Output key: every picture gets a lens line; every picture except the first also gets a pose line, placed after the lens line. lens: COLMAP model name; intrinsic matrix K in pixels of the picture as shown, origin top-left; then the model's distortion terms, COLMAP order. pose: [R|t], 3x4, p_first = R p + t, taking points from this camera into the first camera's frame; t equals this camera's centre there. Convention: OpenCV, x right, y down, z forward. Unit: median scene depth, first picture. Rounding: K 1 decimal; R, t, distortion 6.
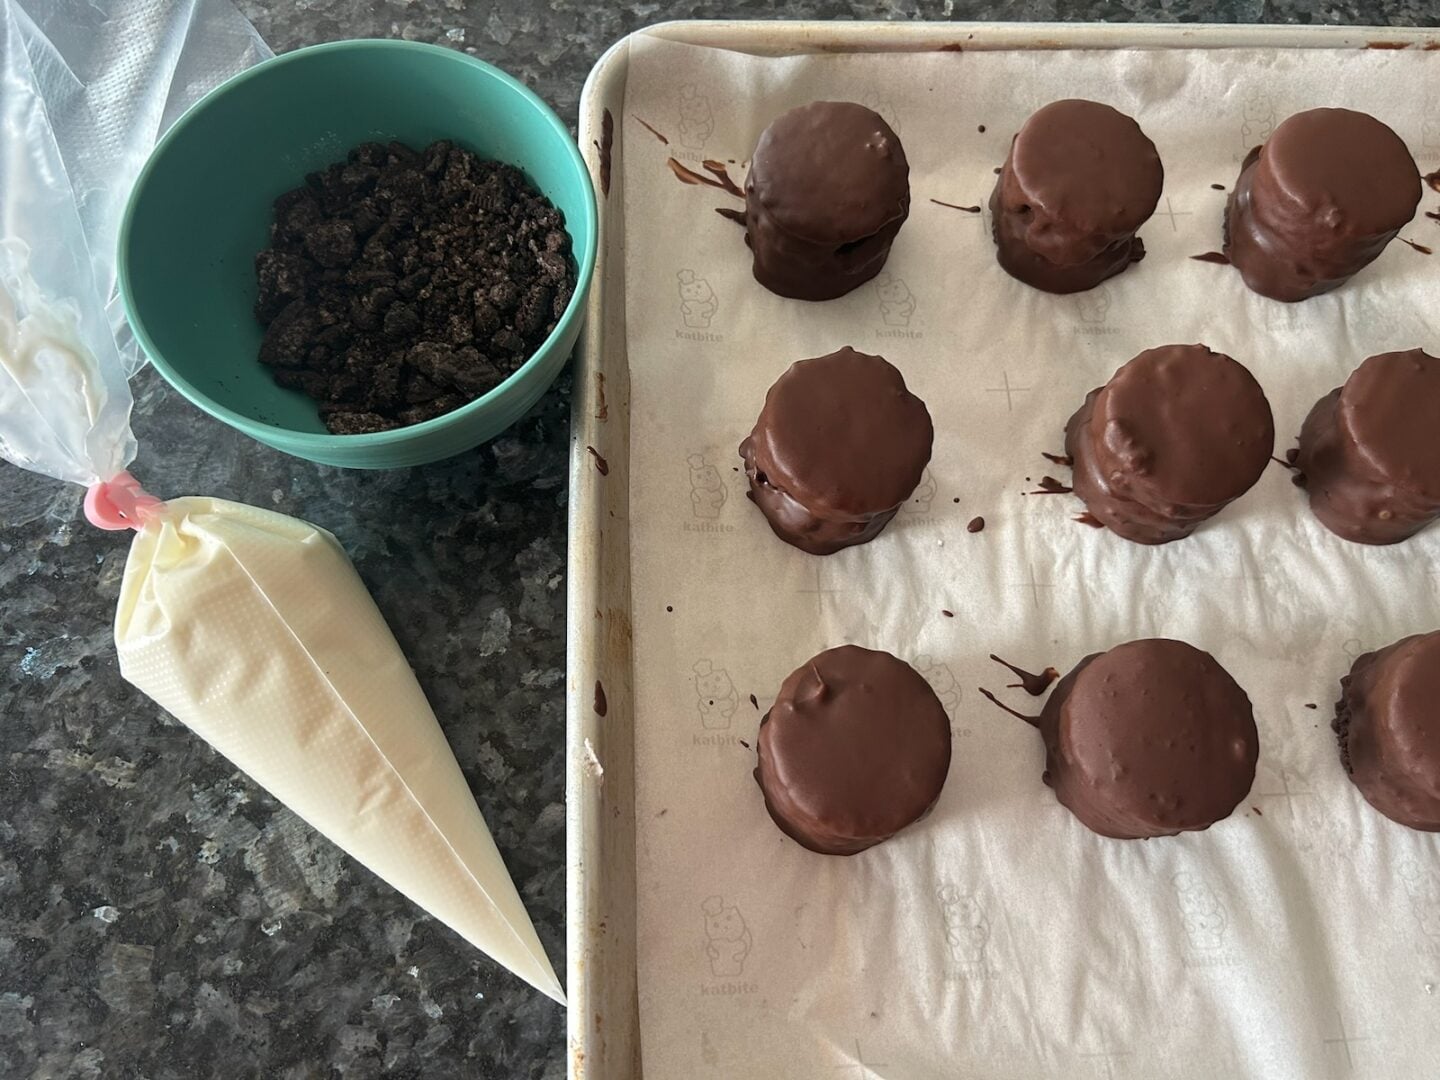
lens RADIAL K [[1066.4, 0, 713.3], [0, 1066.4, 531.7], [0, 0, 1]] dist [0.017799, -0.038961]
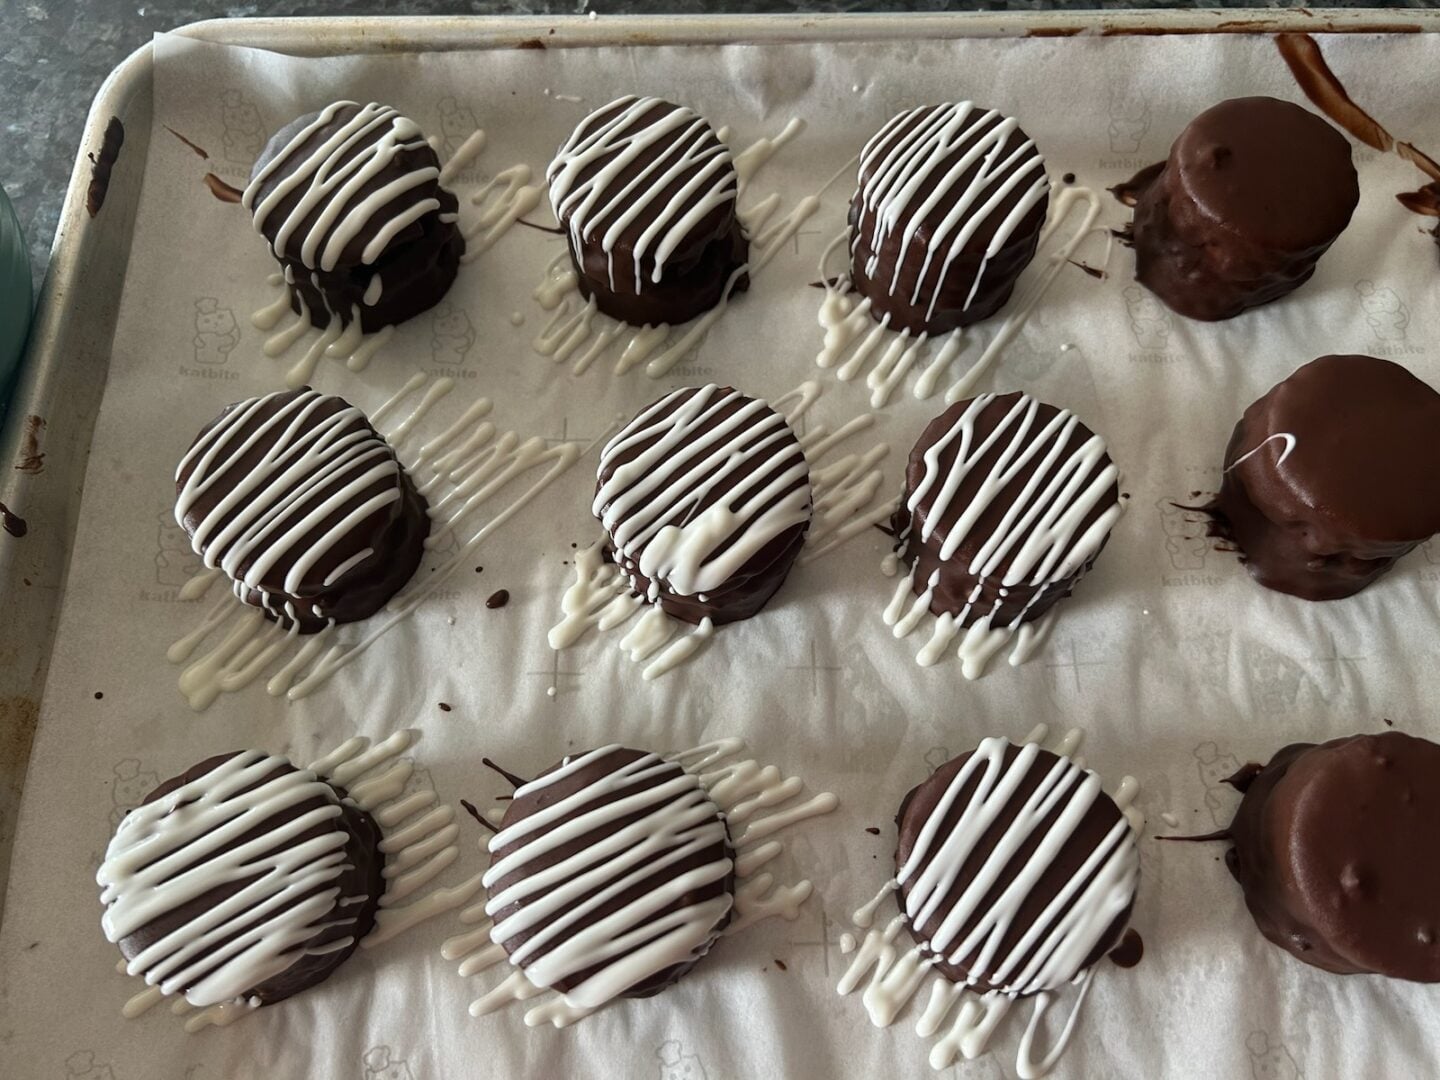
lens RADIAL K [[1066.4, 0, 715.0], [0, 1066.4, 540.6], [0, 0, 1]] dist [0.017799, -0.038961]
pose [[0.998425, 0.010633, -0.055081, 0.458638], [-0.012459, 0.999381, -0.032914, -0.026751], [0.054696, 0.033548, 0.997939, 0.170142]]
